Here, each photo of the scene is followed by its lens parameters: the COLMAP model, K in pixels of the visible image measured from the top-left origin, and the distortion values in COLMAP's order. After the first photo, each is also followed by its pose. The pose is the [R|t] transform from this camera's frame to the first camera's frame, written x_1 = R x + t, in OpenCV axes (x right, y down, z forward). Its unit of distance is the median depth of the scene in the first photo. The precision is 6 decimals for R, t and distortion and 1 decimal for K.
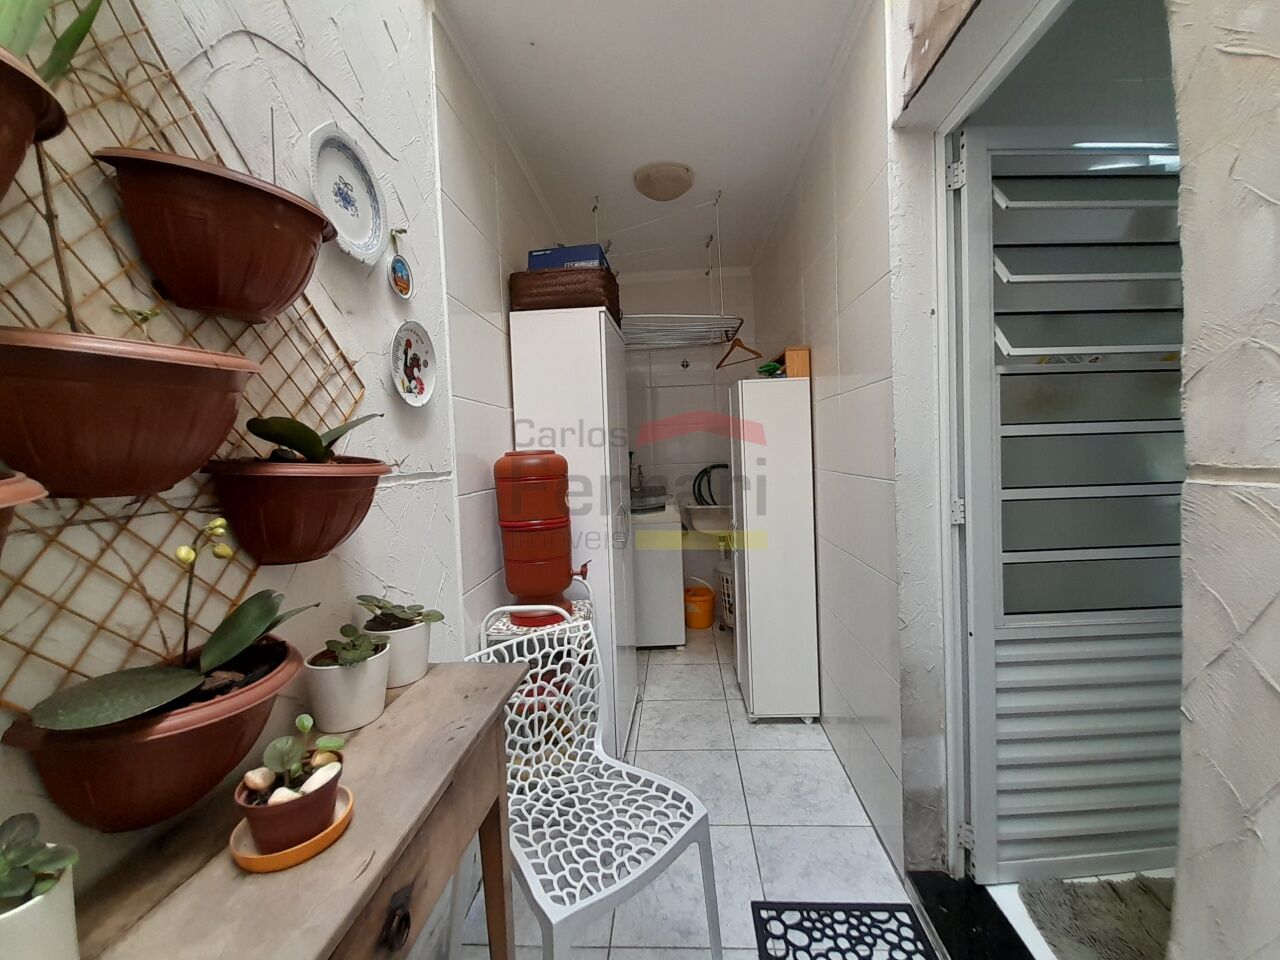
lens RADIAL K [[507.7, 0, 639.7], [0, 507.7, 476.3], [0, 0, 1]] dist [0.004534, -0.002271]
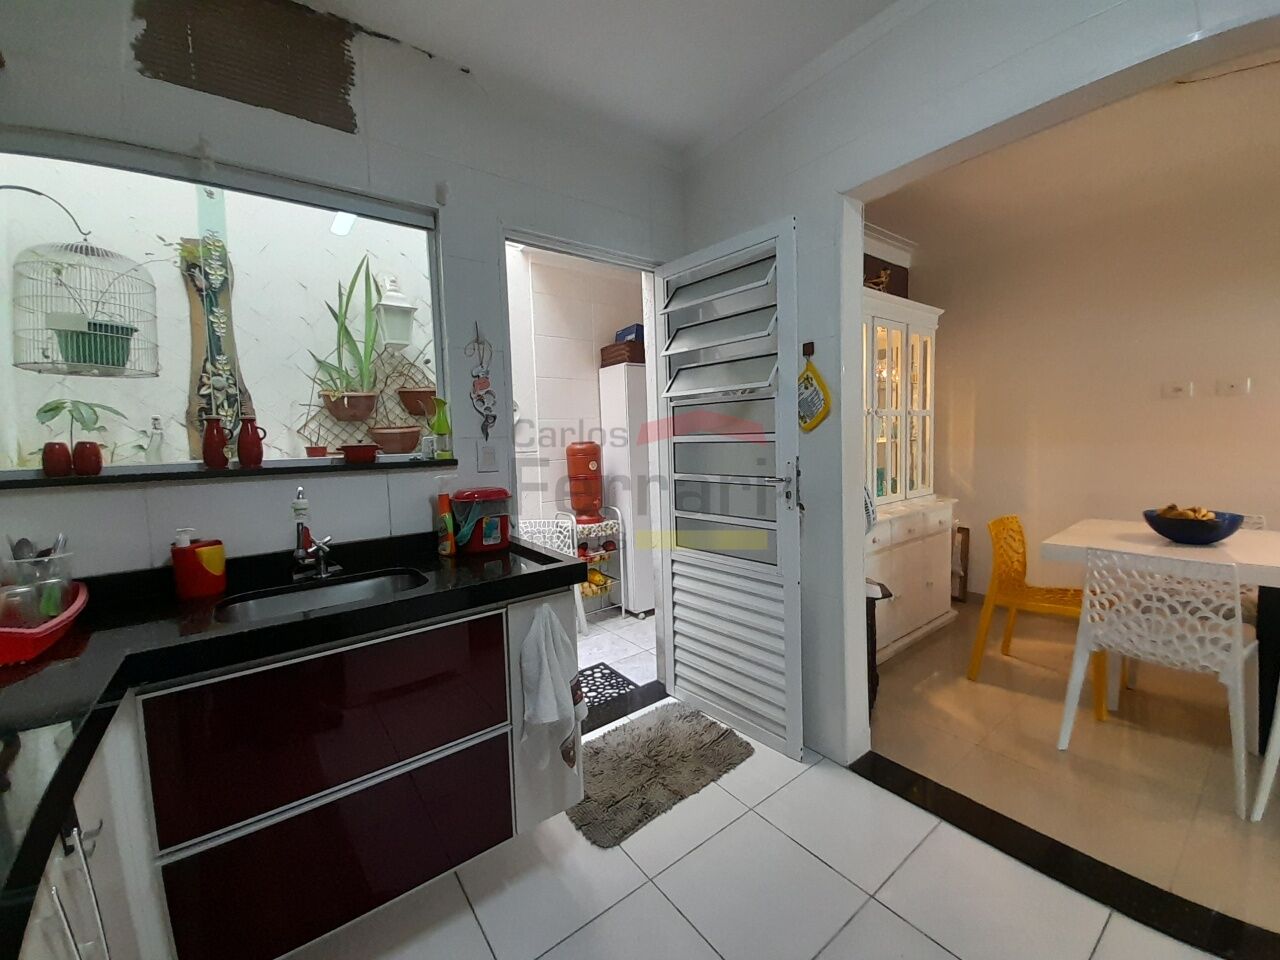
lens RADIAL K [[507.7, 0, 648.2], [0, 507.7, 478.7], [0, 0, 1]] dist [0.004534, -0.002271]
pose [[0.643626, 0.086043, -0.760488, 1.869781], [-0.037739, 0.996020, 0.080751, -0.087366], [0.764409, -0.023274, 0.644311, -0.180143]]
